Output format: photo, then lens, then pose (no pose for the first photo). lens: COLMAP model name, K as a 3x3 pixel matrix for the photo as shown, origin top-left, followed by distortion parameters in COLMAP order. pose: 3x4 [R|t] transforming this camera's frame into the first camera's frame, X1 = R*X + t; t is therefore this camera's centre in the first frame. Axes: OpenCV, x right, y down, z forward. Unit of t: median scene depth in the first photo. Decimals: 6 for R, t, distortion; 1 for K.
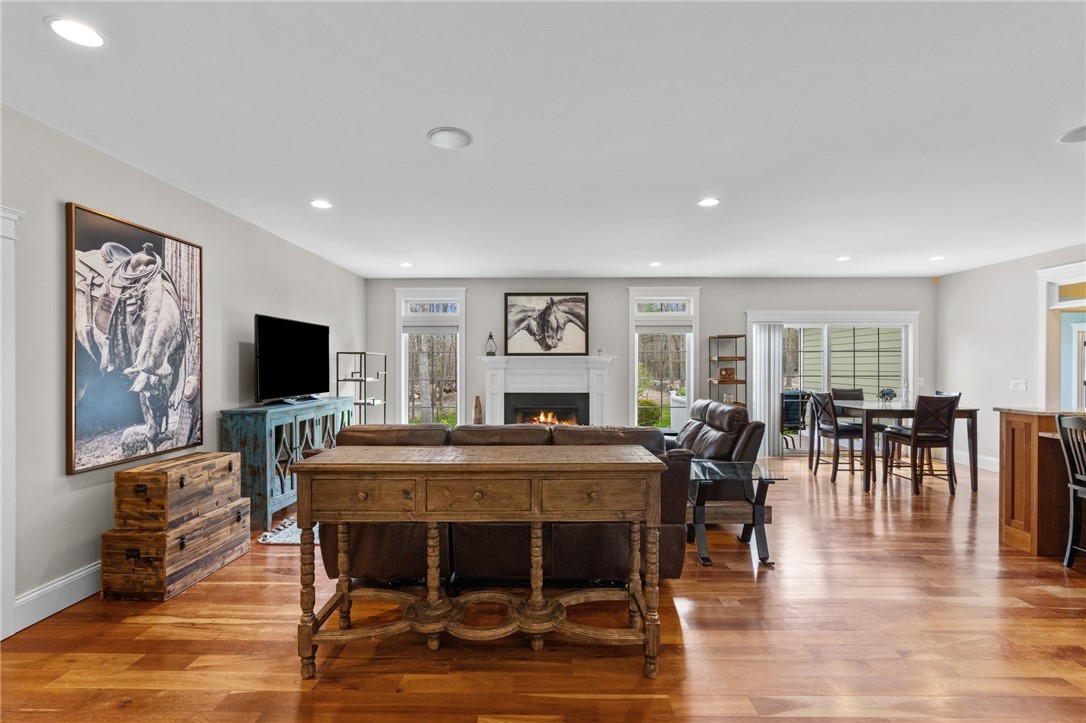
lens RADIAL K [[487.5, 0, 542.2], [0, 487.5, 366.7], [0, 0, 1]] dist [-0.013710, 0.004516]
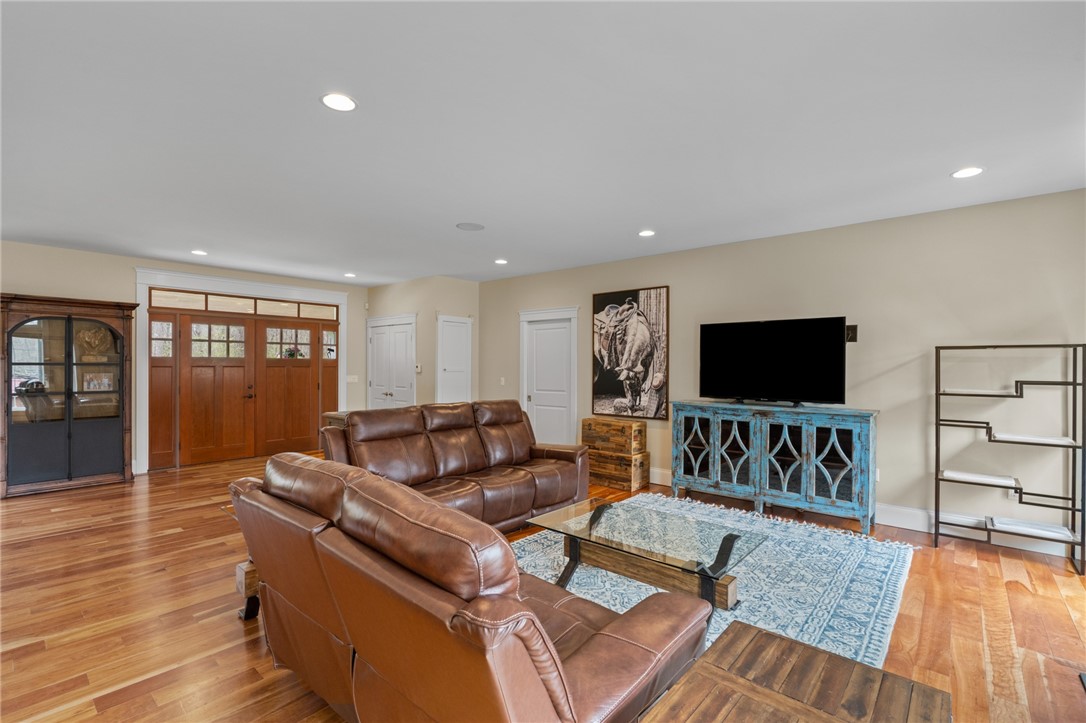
lens RADIAL K [[487.5, 0, 543.9], [0, 487.5, 365.5], [0, 0, 1]] dist [-0.013710, 0.004516]
pose [[-0.637610, -0.003883, -0.770350, 0.649096], [-0.008708, 0.999960, 0.002167, -0.005207], [0.770310, 0.008090, -0.637618, 1.592973]]
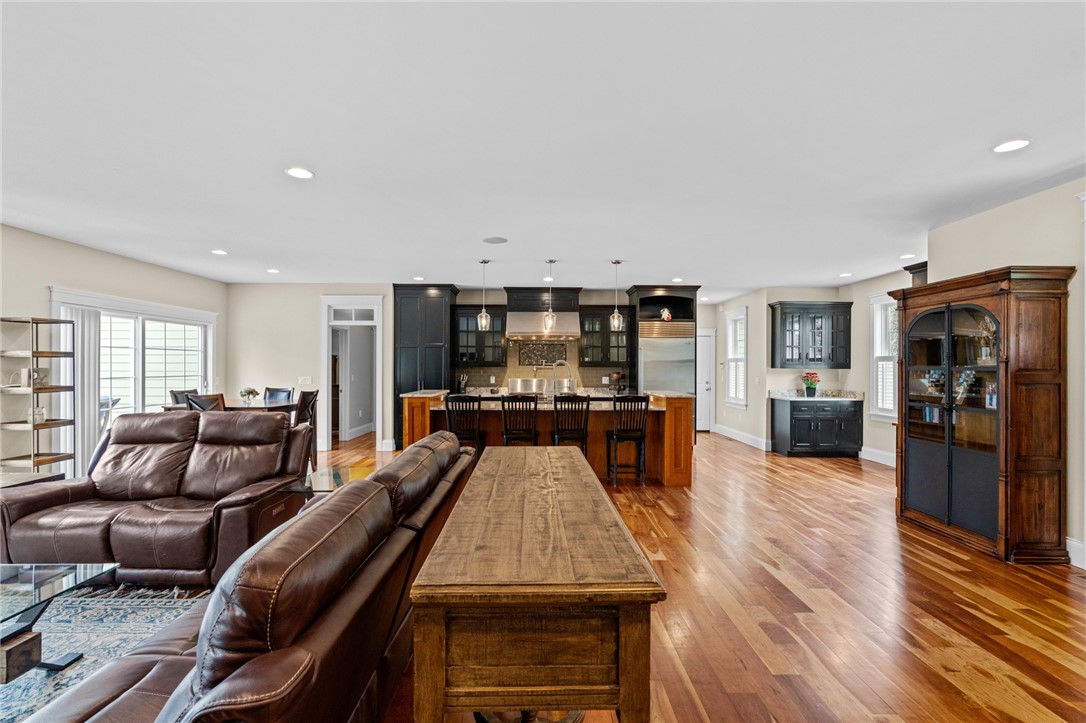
lens RADIAL K [[487.5, 0, 541.2], [0, 487.5, 361.2], [0, 0, 1]] dist [-0.013710, 0.004516]
pose [[-0.023774, 0.010283, 0.999664, -0.513050], [0.000017, 0.999947, -0.010285, -0.000020], [-0.999717, -0.000227, -0.023772, 0.598402]]
